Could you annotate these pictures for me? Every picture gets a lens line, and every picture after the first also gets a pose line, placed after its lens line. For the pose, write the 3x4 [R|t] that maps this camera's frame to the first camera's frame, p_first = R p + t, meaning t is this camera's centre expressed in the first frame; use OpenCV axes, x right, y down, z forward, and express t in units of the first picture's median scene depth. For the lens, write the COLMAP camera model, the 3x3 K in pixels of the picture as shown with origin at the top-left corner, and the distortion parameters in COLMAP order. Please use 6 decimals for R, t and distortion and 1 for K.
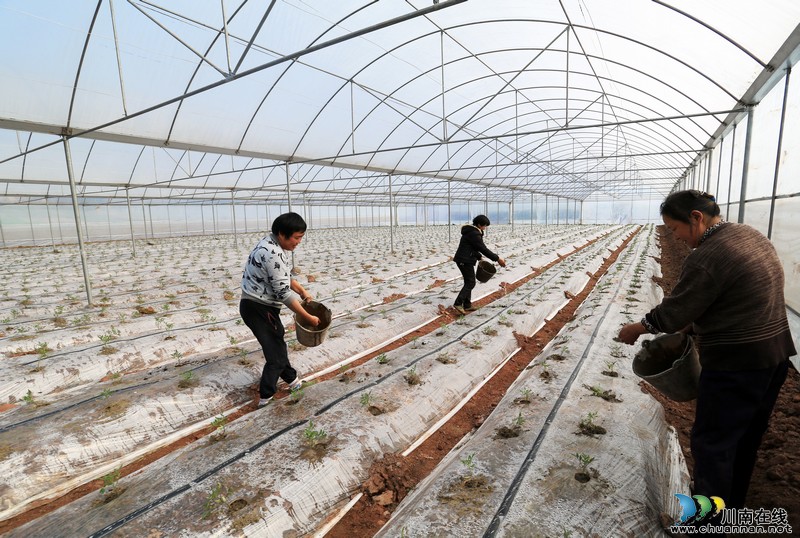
lens RADIAL K [[384.7, 0, 401.9], [0, 384.7, 266.4], [0, 0, 1]] dist [-0.016279, -0.000024]
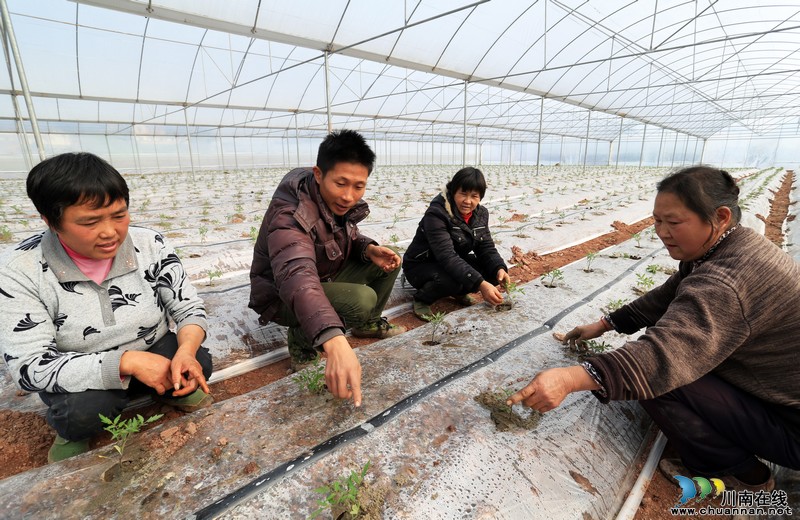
lens RADIAL K [[371.1, 0, 394.8], [0, 371.1, 259.7], [0, 0, 1]] dist [-0.026438, 0.000060]
pose [[0.971873, 0.072331, -0.224122, 0.041987], [-0.041014, 0.989108, 0.141365, 0.039226], [0.231905, -0.128196, 0.964254, 0.344062]]
